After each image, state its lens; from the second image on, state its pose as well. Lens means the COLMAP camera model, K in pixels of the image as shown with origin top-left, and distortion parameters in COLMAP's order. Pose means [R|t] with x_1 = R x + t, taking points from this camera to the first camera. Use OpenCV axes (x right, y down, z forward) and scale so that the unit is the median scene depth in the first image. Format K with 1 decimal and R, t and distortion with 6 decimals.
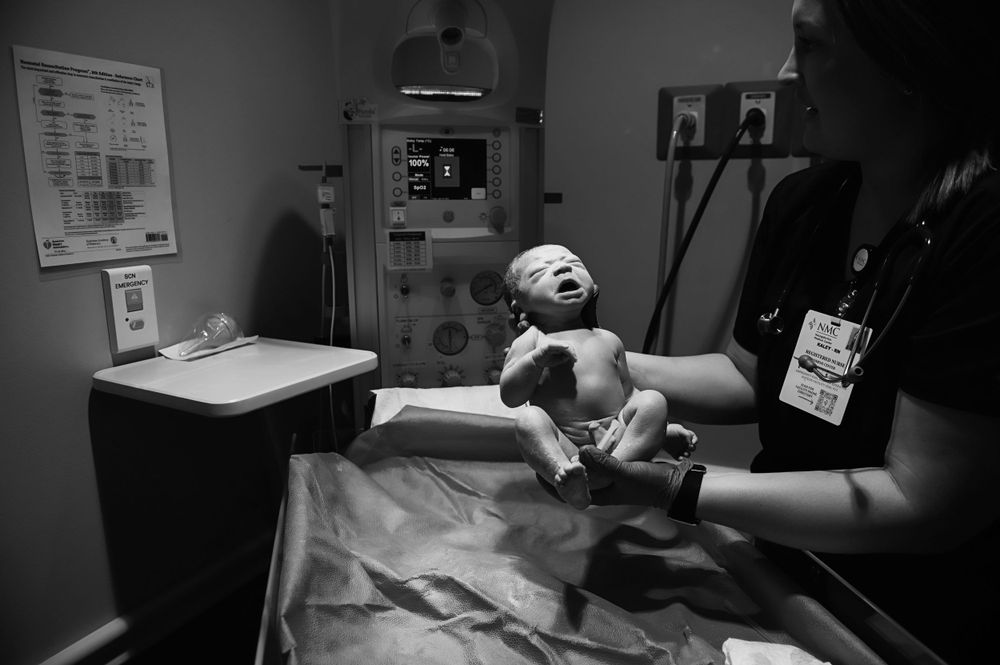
lens RADIAL K [[703.4, 0, 500.0], [0, 703.4, 332.5], [0, 0, 1]] dist [-0.001465, 0.000152]
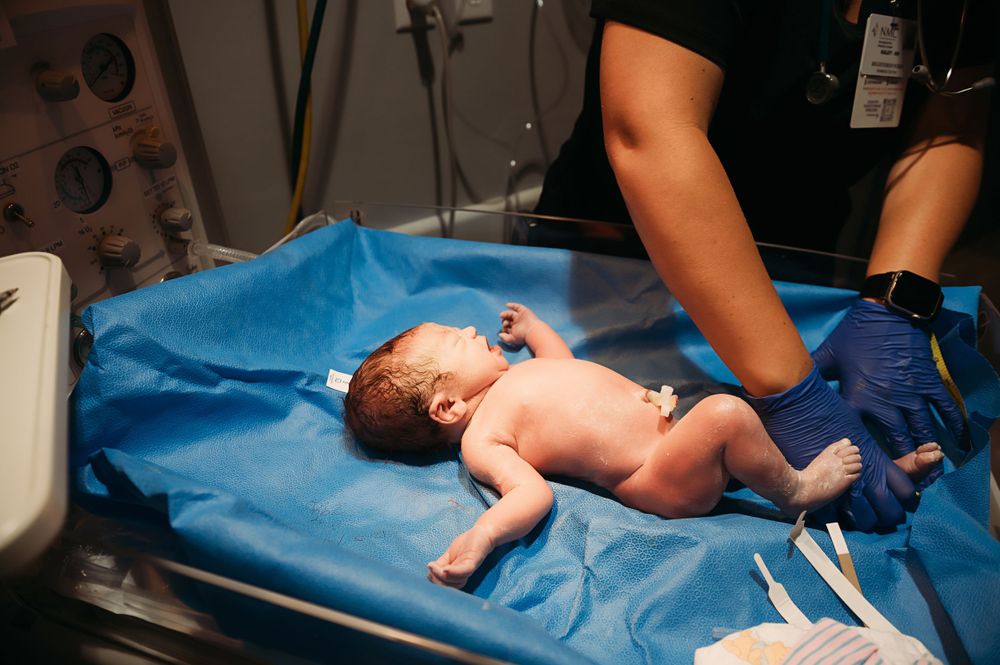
lens RADIAL K [[703.4, 0, 500.0], [0, 703.4, 332.5], [0, 0, 1]] dist [-0.001465, 0.000152]
pose [[0.524594, -0.471651, 0.708764, -0.356151], [0.160338, 0.872352, 0.461836, -0.091958], [-0.836118, -0.128635, 0.533255, 0.460403]]
